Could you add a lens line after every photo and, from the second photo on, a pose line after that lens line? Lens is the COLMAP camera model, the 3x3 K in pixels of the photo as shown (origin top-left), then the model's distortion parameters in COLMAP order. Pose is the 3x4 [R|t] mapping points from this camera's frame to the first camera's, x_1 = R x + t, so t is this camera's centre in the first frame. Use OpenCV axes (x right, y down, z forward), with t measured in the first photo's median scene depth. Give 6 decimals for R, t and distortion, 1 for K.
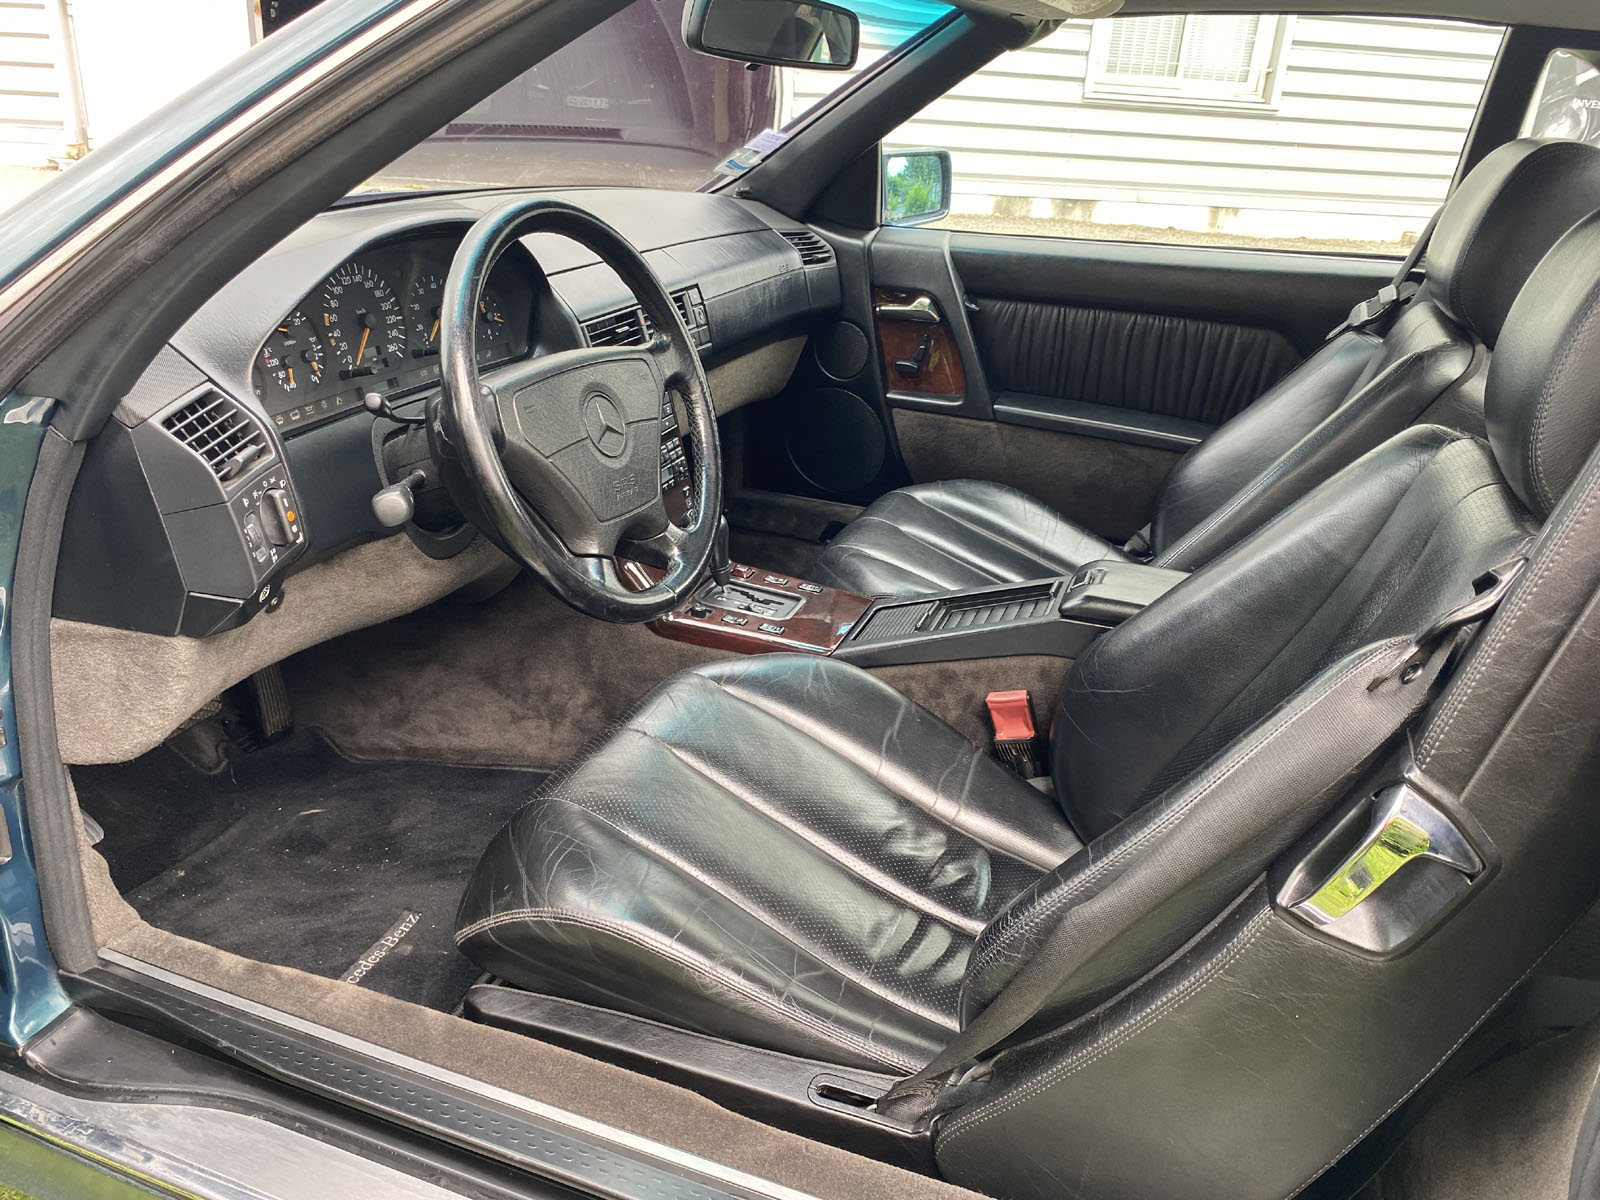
lens RADIAL K [[1213.4, 0, 801.9], [0, 1213.4, 592.6], [0, 0, 1]] dist [0.040753, -0.059493]
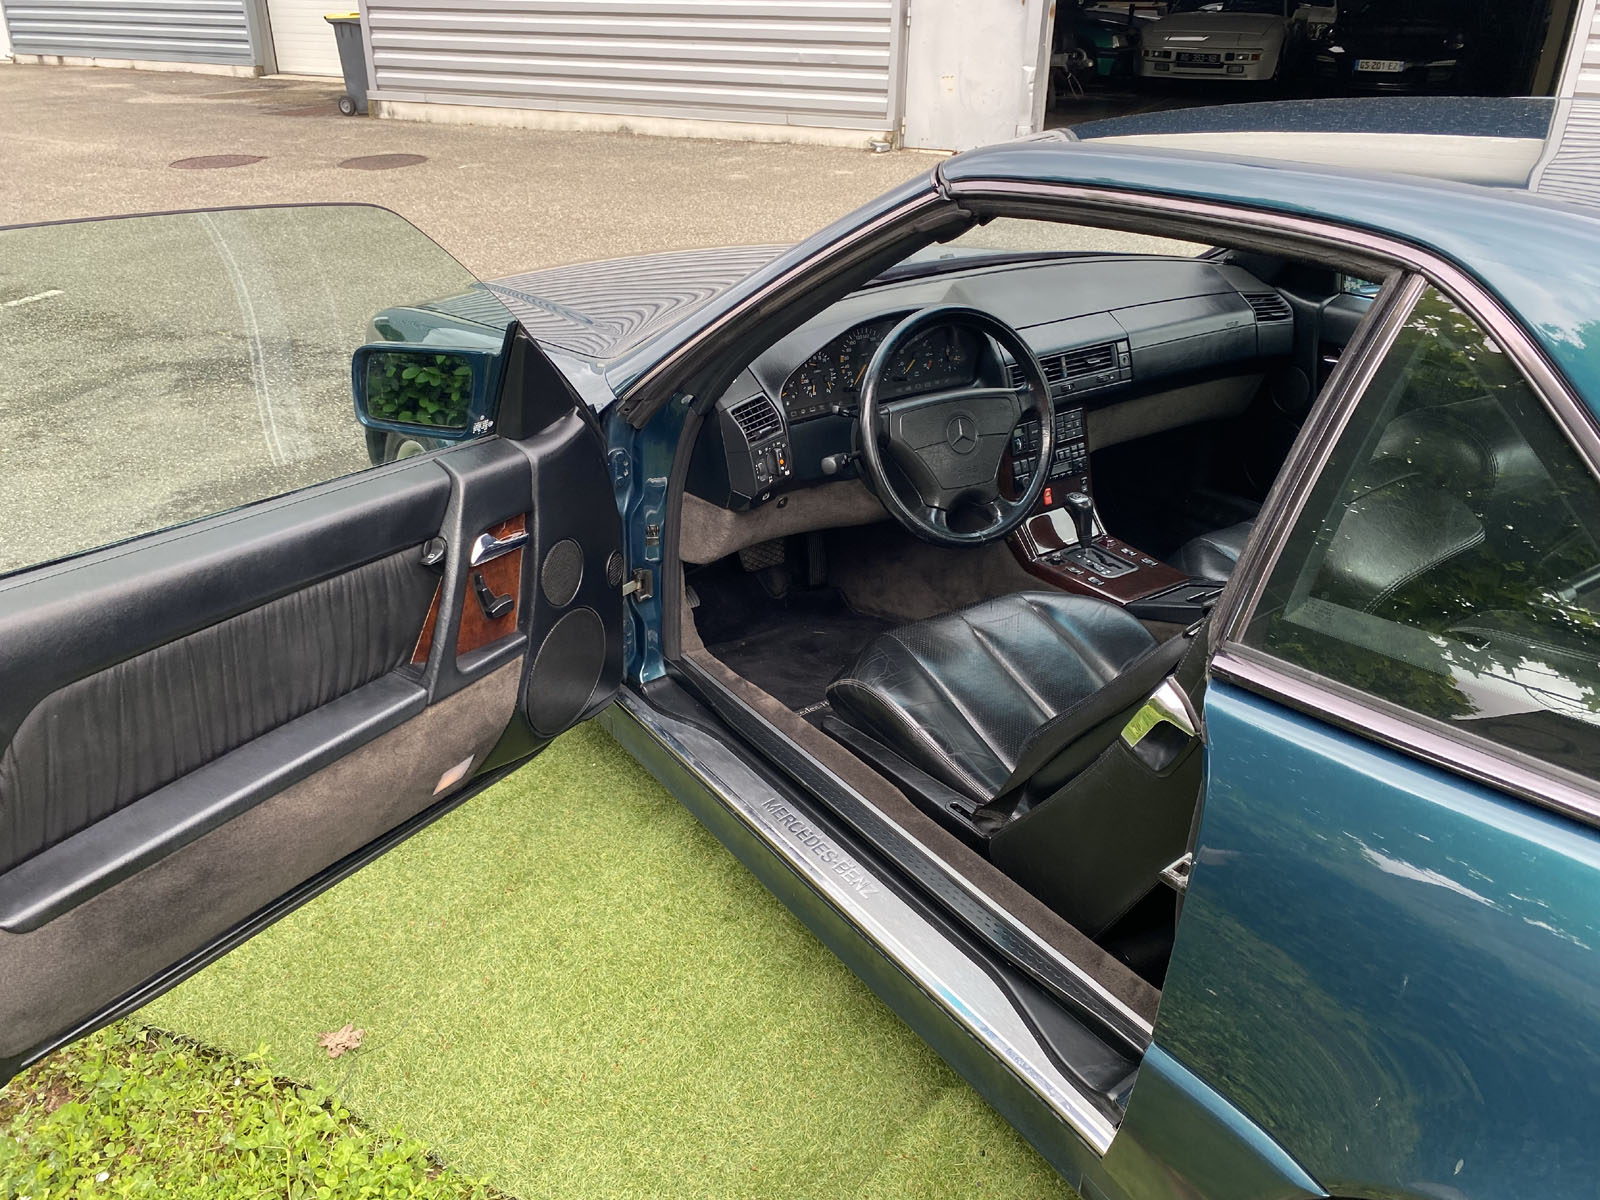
lens RADIAL K [[1195.3, 0, 800.0], [0, 1195.3, 600.0], [0, 0, 1]] dist [0.054527, -0.032223]
pose [[0.823319, 0.211264, -0.526796, 0.641505], [-0.187893, 0.977262, 0.098263, -0.034158], [0.535577, 0.018080, 0.844293, -0.612374]]
